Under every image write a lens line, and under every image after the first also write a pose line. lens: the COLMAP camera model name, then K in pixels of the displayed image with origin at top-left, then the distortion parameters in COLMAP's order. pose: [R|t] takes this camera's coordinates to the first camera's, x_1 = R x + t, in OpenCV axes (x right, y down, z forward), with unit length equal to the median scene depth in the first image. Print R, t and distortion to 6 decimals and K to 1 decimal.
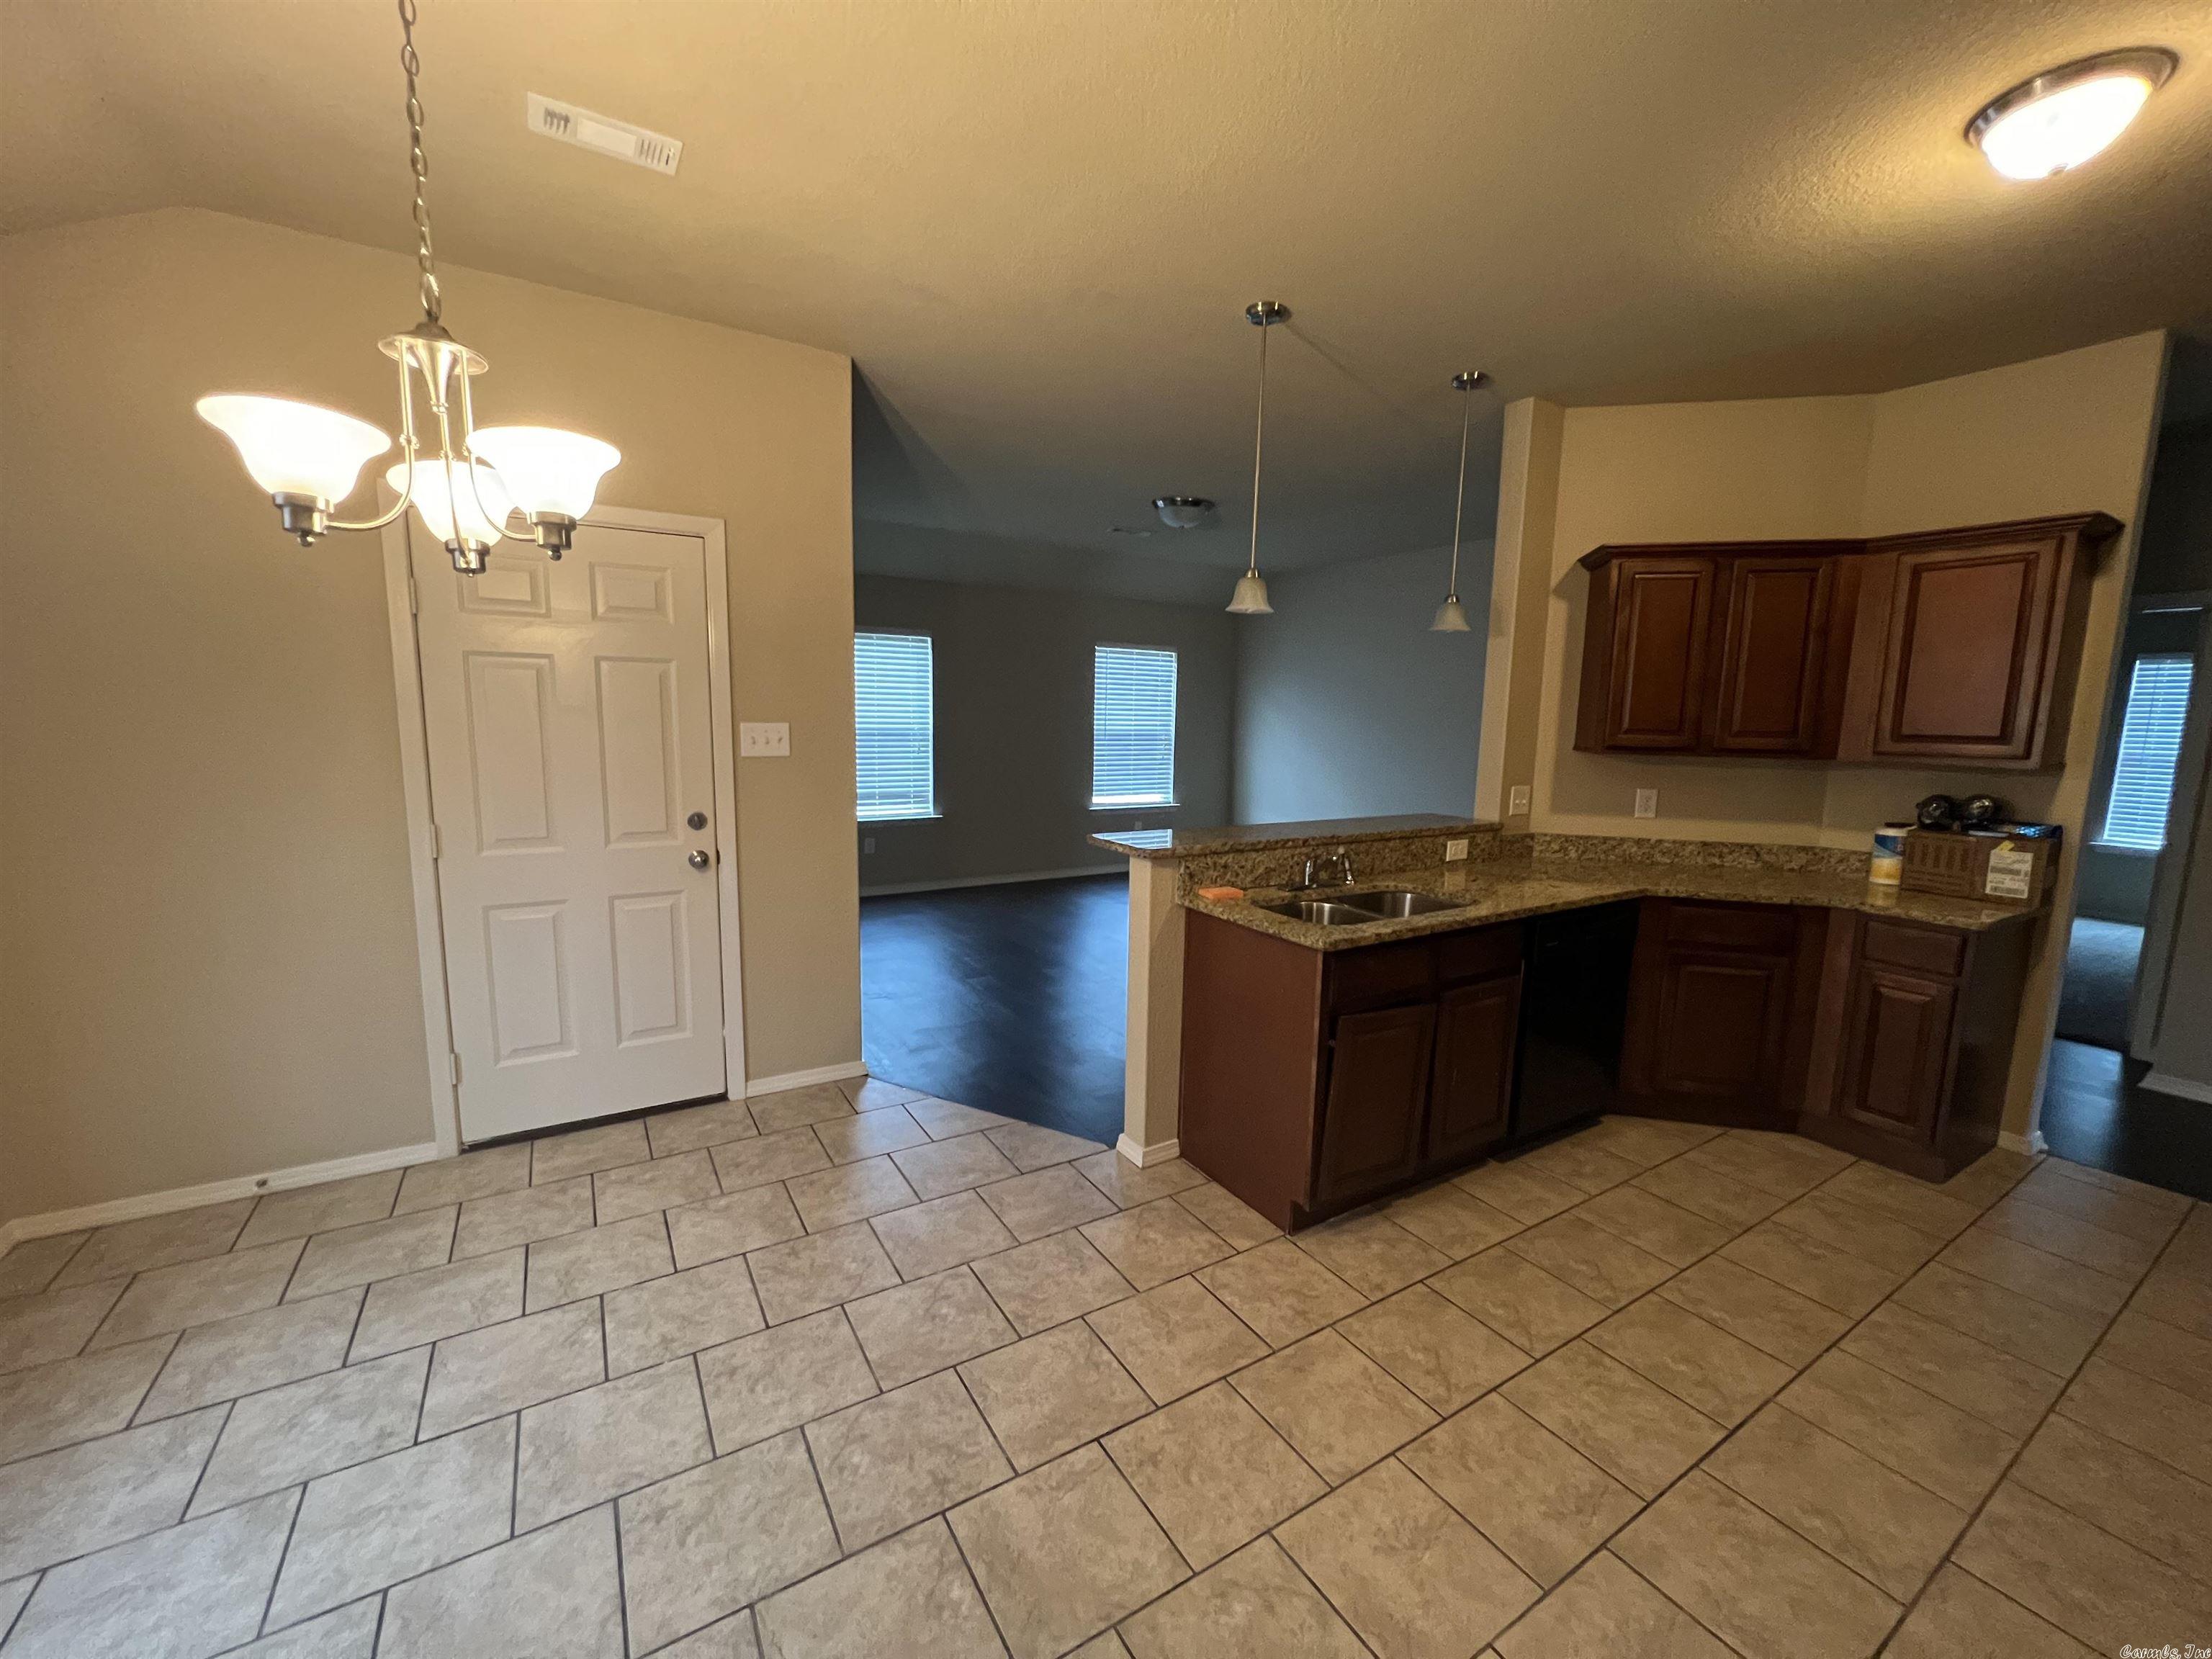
lens RADIAL K [[888.2, 0, 1107.1], [0, 888.2, 829.2], [0, 0, 1]] dist [0.002339, 0.000038]
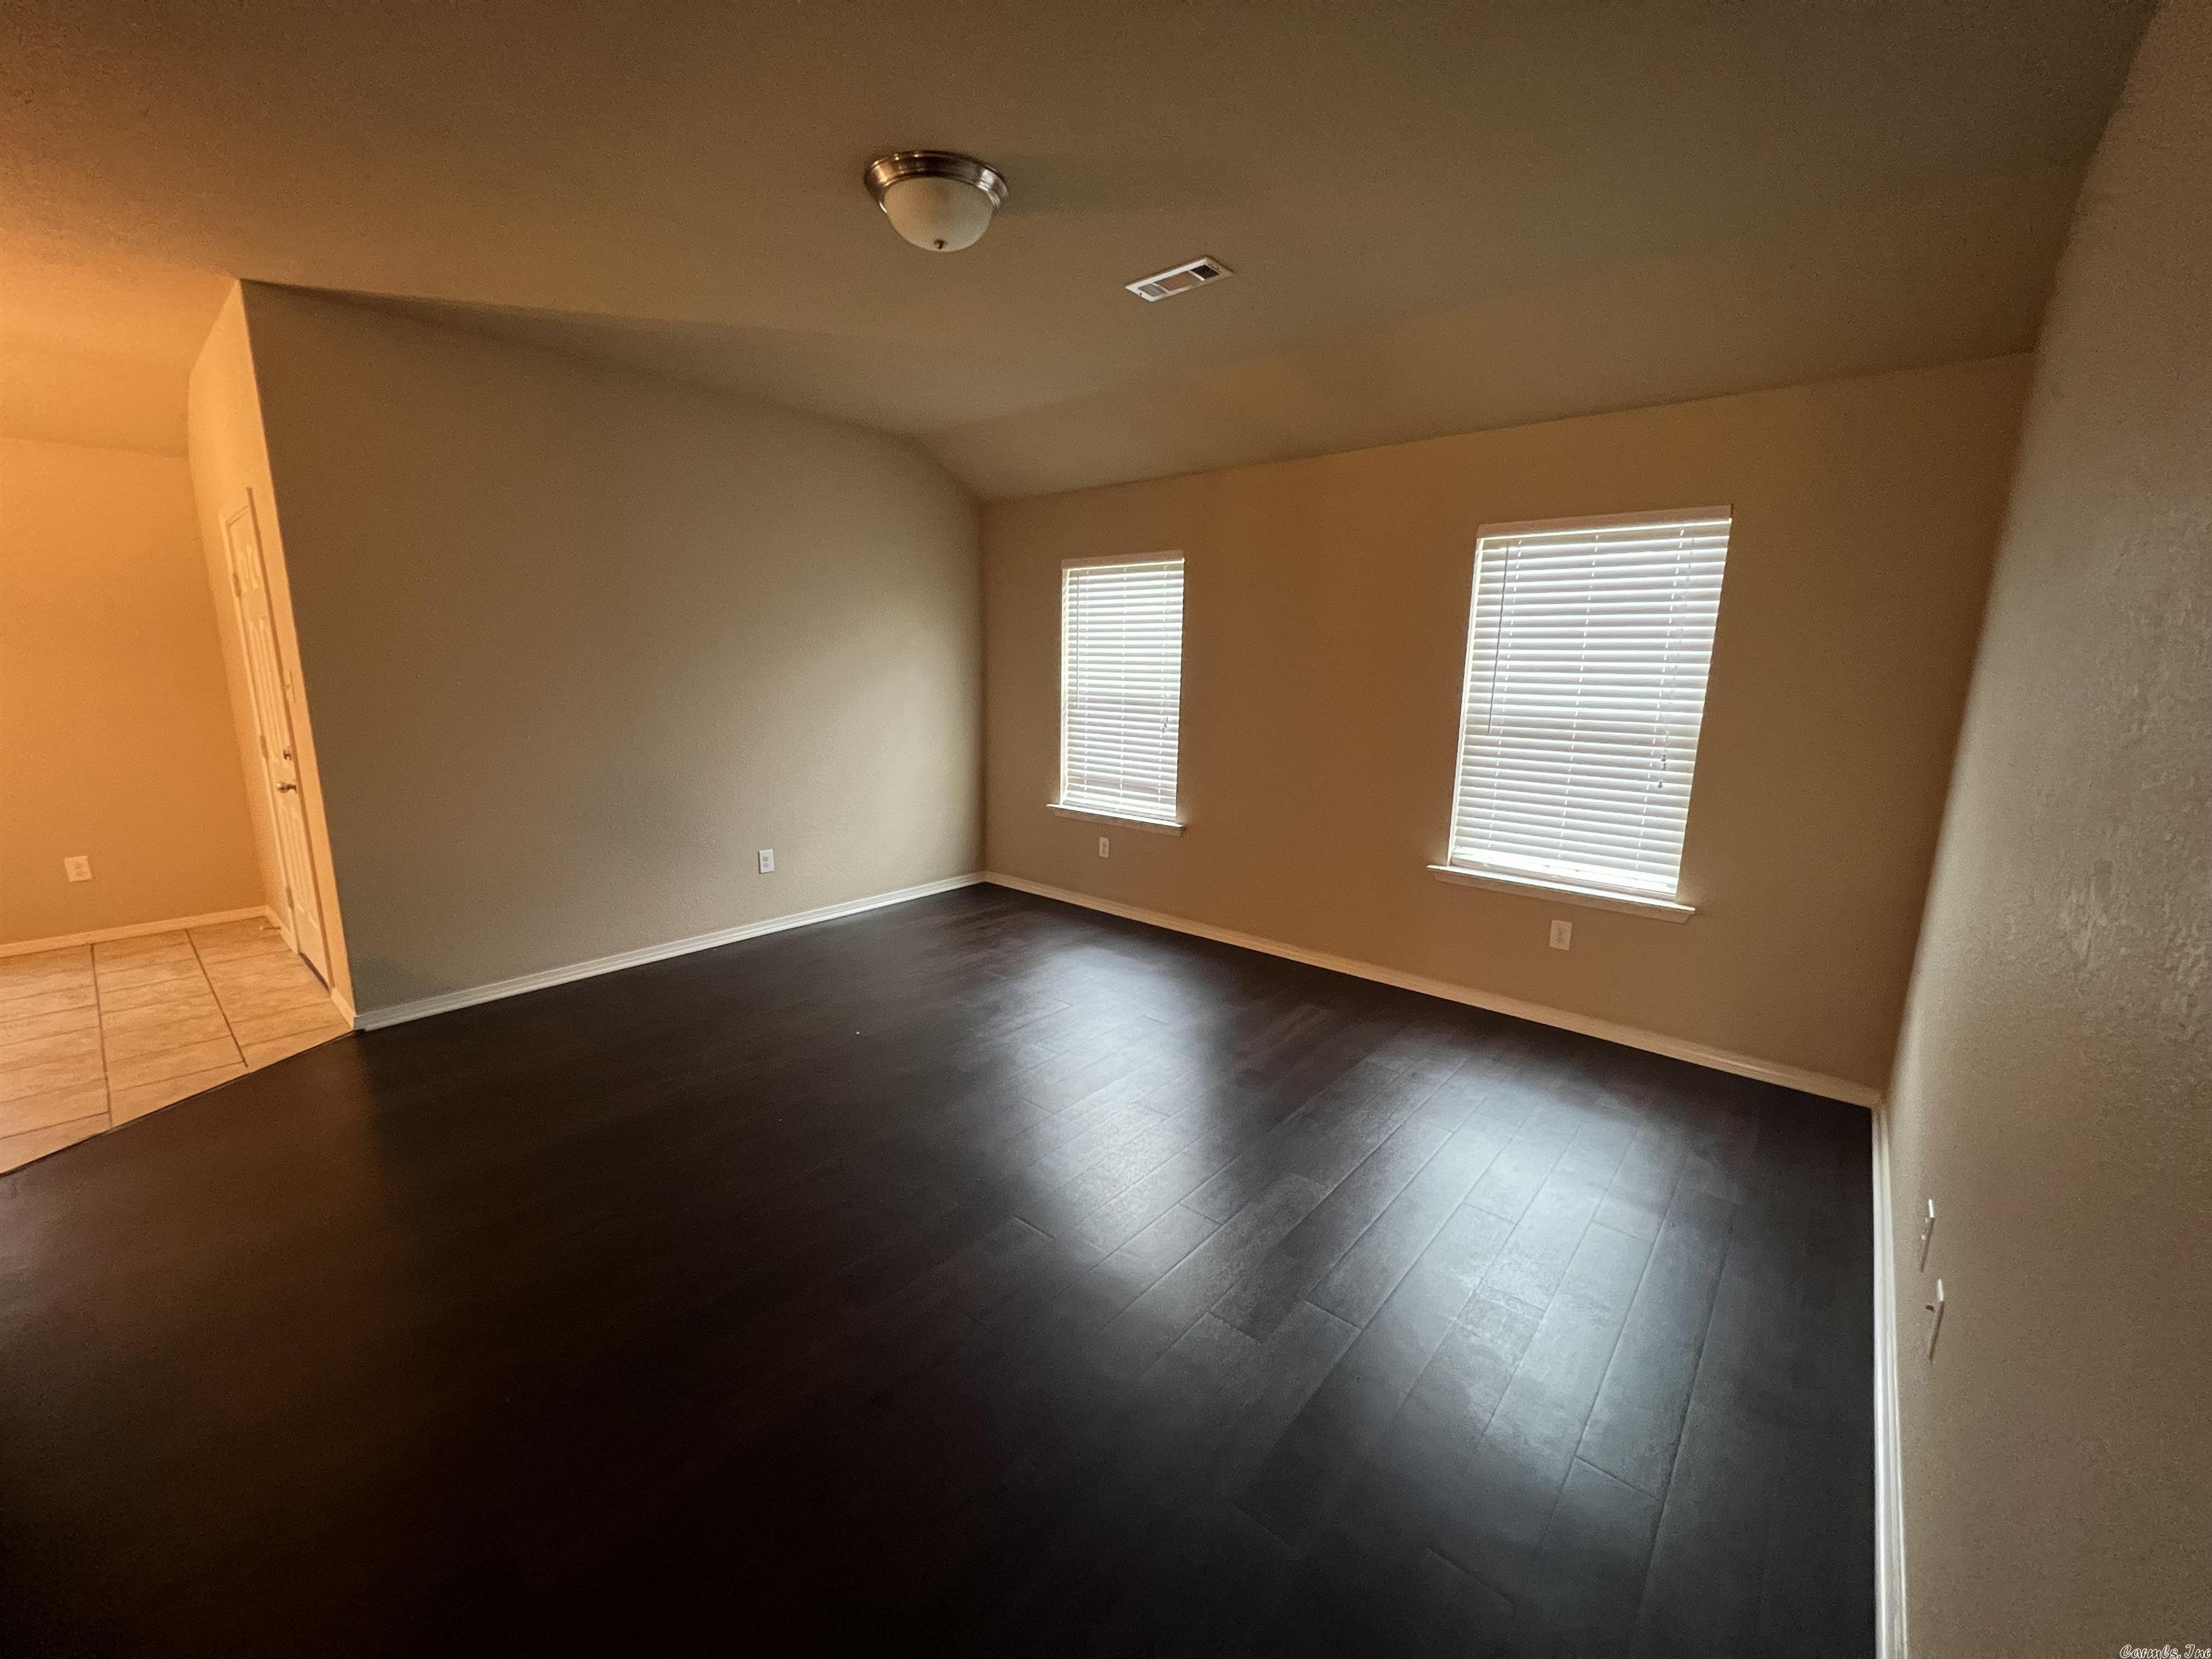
lens RADIAL K [[888.2, 0, 1104.9], [0, 888.2, 838.2], [0, 0, 1]] dist [0.002339, 0.000038]
pose [[0.311461, 0.172897, -0.934398, 0.442766], [-0.140007, 0.980926, 0.134838, -0.090644], [0.939888, 0.088826, 0.329727, 0.736435]]
